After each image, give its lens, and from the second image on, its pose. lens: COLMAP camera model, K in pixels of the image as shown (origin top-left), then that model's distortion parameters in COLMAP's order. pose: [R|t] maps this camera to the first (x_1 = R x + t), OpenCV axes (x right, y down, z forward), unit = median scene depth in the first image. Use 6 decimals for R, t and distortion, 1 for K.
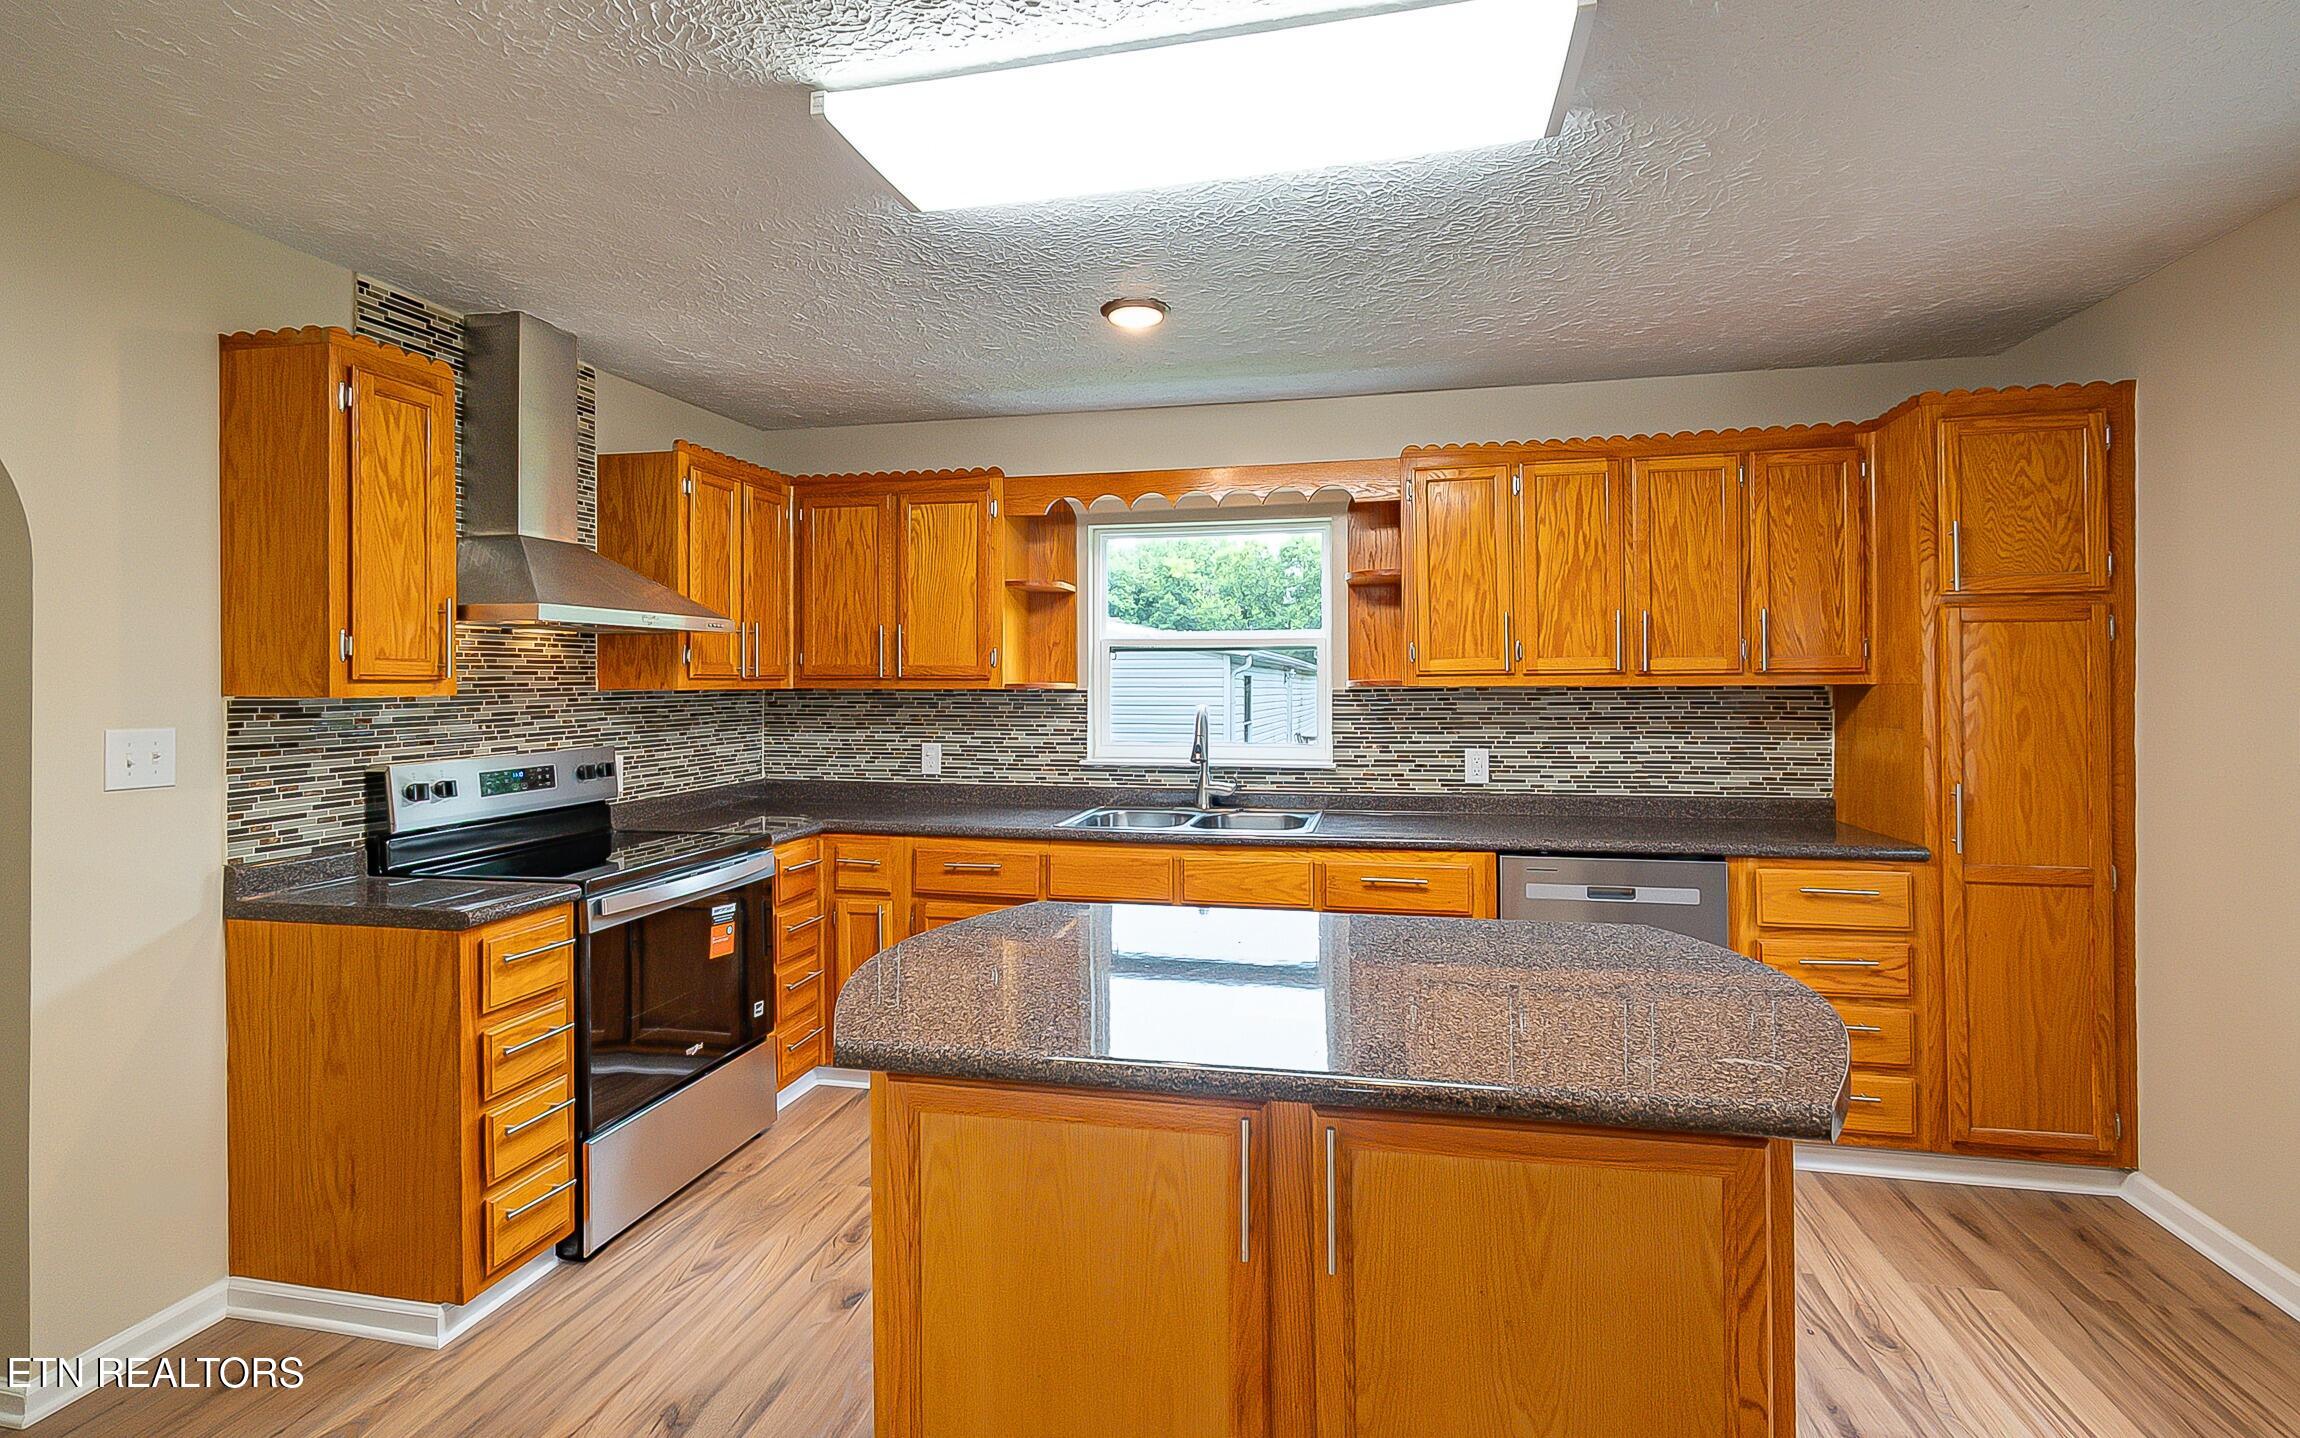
lens RADIAL K [[1026.5, 0, 1190.1], [0, 1026.5, 680.8], [0, 0, 1]] dist [0.002454, 0.000284]
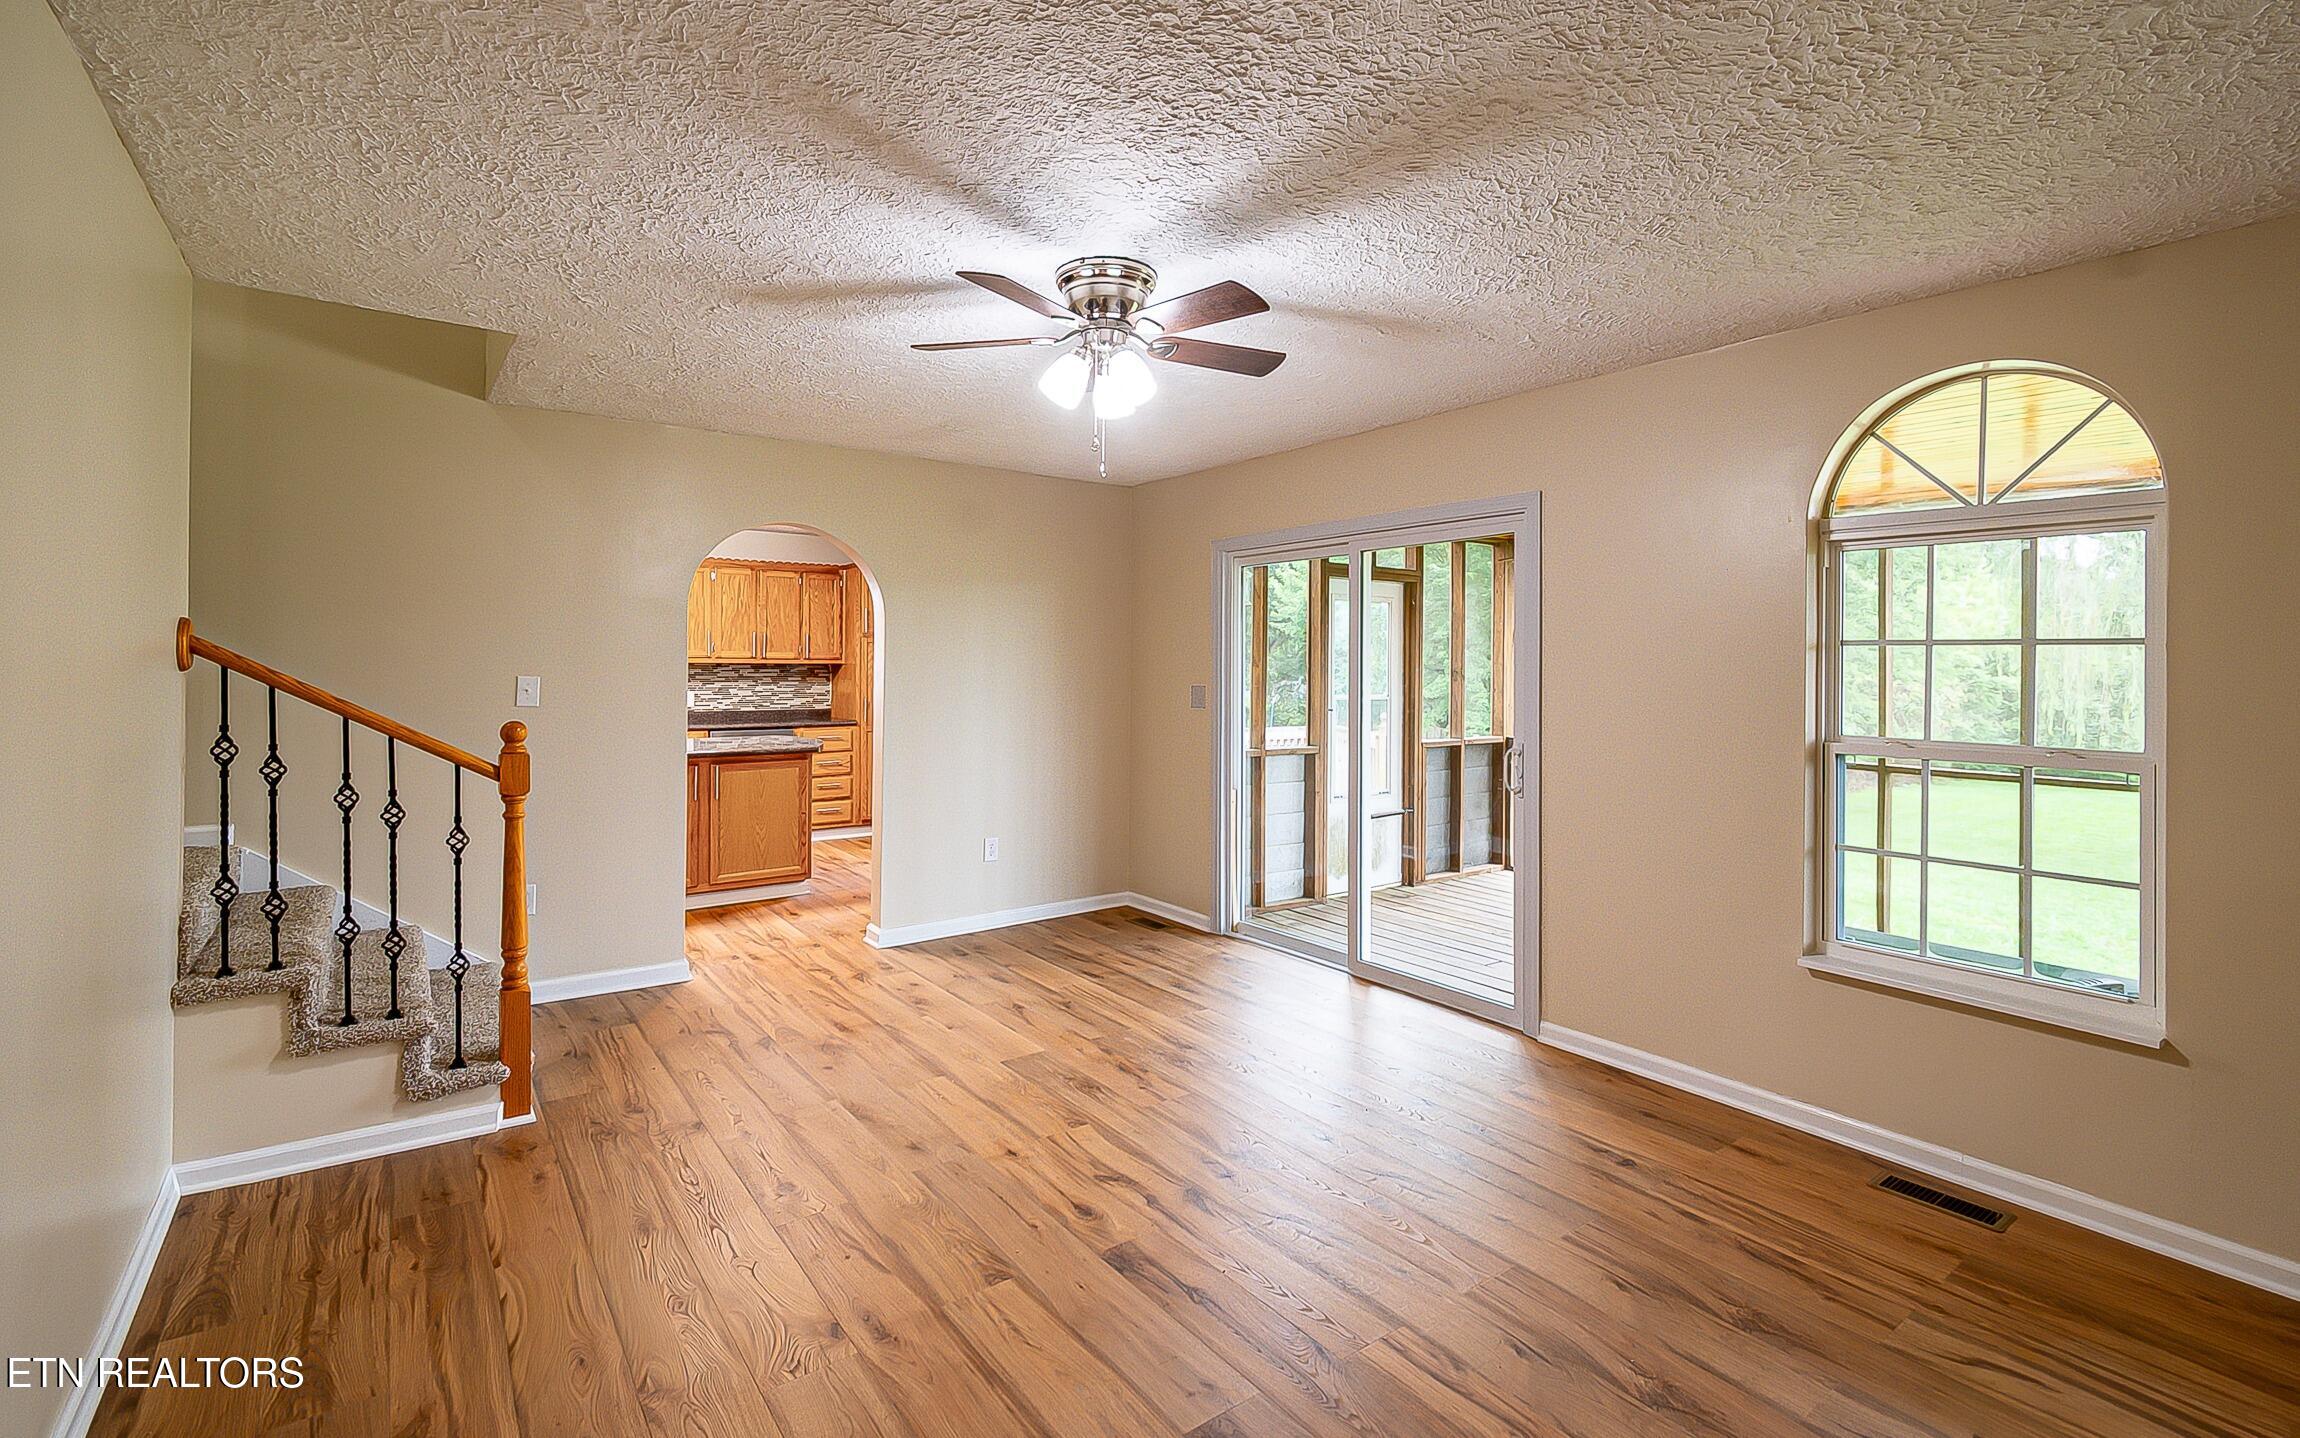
lens RADIAL K [[1094.8, 0, 1052.7], [0, 1094.8, 661.0], [0, 0, 1]] dist [-0.004040, -0.000801]
pose [[0.742914, 0.012259, 0.669275, -0.725889], [-0.016776, 0.999859, 0.000307, -0.011844], [-0.669177, -0.011455, 0.743015, -1.284288]]
